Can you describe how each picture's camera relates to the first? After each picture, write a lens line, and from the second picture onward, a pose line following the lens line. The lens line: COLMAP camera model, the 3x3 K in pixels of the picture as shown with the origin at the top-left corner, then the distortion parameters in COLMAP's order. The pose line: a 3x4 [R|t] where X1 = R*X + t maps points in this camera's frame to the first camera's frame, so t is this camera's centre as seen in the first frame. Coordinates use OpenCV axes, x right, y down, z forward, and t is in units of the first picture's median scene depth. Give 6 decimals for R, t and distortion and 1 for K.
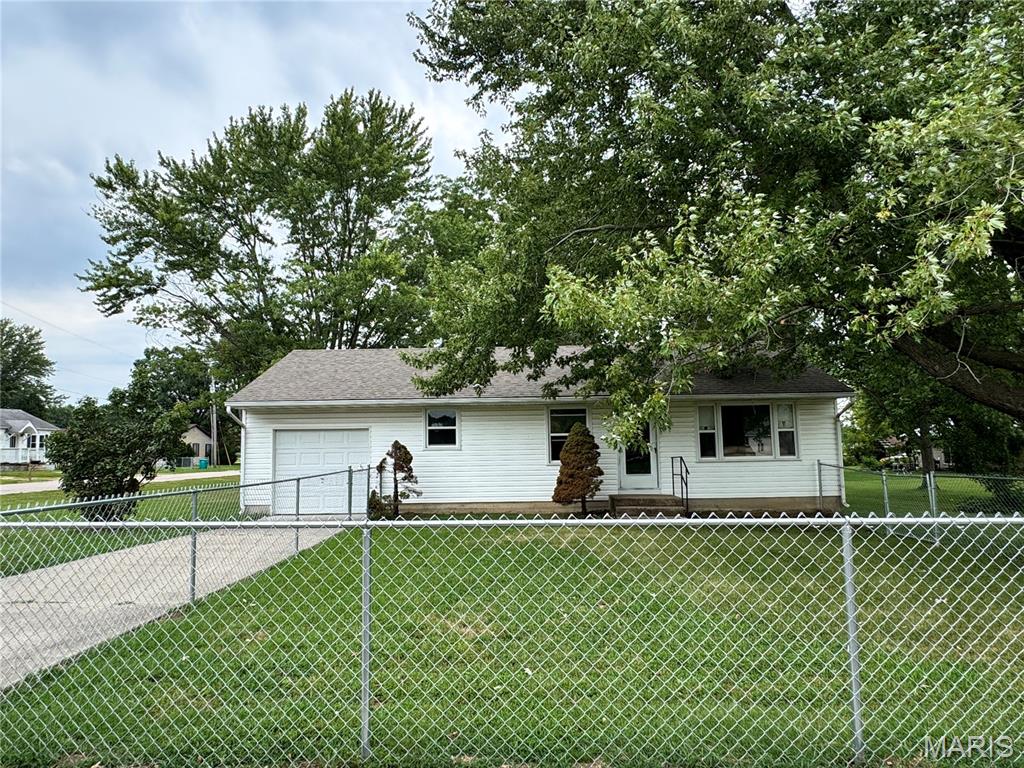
lens RADIAL K [[639.3, 0, 512.0], [0, 639.3, 384.0], [0, 0, 1]] dist [-0.020204, -0.000051]
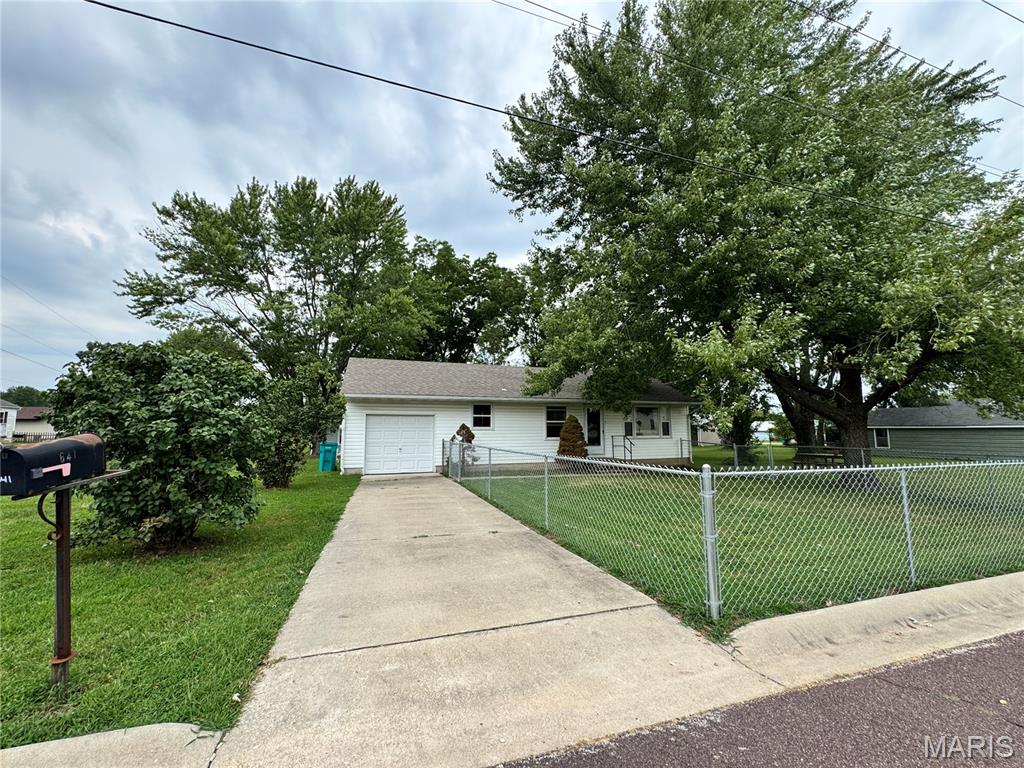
lens RADIAL K [[408.4, 0, 512.0], [0, 408.4, 384.0], [0, 0, 1]] dist [-0.002494, -0.000060]
pose [[0.944898, 0.048296, 0.323783, -0.366774], [-0.045024, 0.998831, -0.017596, 0.004957], [-0.324254, 0.002048, 0.945968, 0.037167]]
